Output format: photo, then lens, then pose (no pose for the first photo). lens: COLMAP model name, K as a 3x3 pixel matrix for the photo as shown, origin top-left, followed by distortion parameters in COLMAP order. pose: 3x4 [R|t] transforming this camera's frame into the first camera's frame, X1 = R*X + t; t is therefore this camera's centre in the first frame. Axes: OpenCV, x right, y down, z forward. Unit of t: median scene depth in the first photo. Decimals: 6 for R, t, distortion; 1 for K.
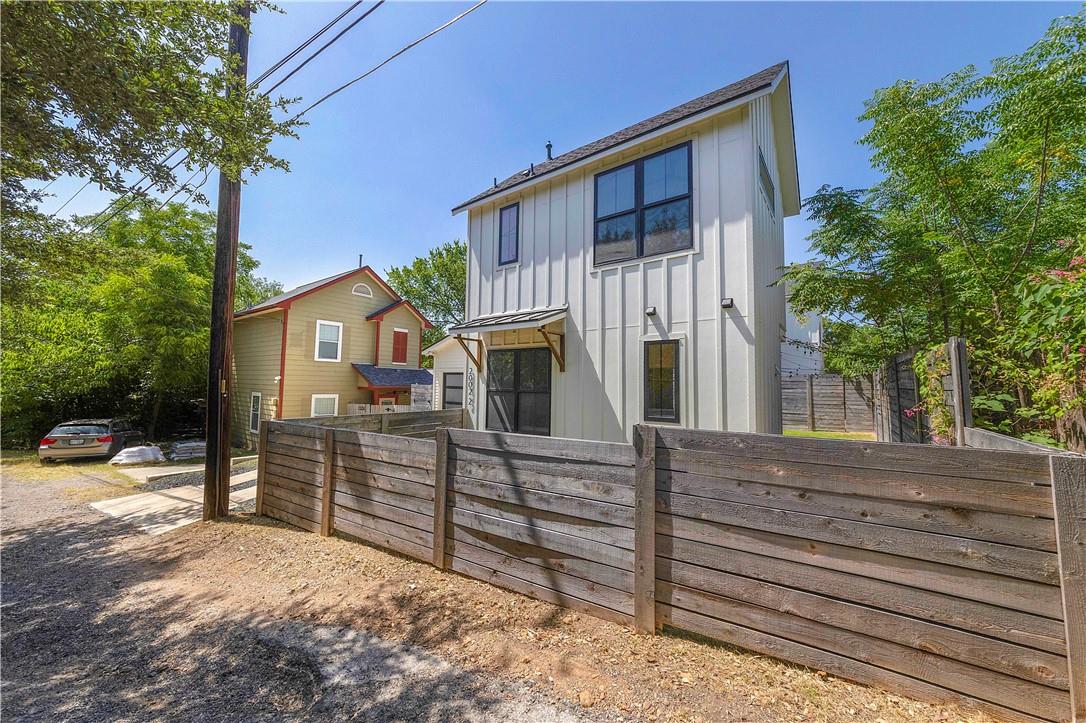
lens RADIAL K [[384.3, 0, 537.4], [0, 384.3, 362.0], [0, 0, 1]] dist [-0.000183, 0.002372]
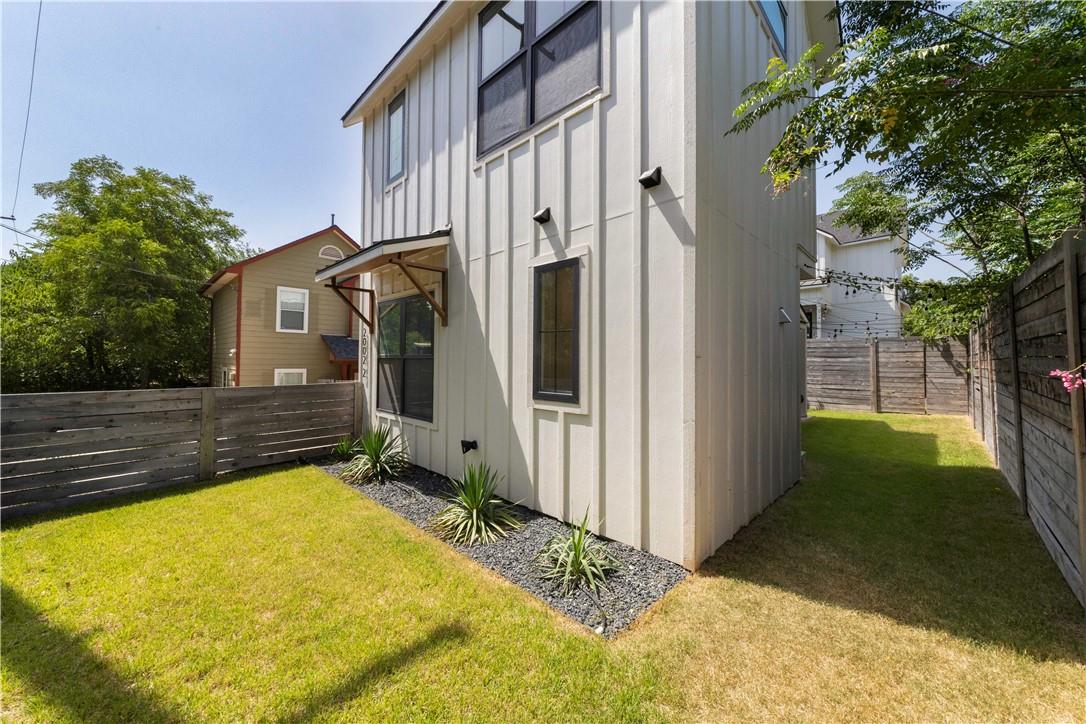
lens RADIAL K [[384.3, 0, 545.6], [0, 384.3, 353.7], [0, 0, 1]] dist [-0.000183, 0.002372]
pose [[0.992735, -0.011579, -0.119766, 0.252351], [0.016019, 0.999217, 0.036183, 0.040833], [0.119253, -0.037838, 0.992143, 0.278737]]
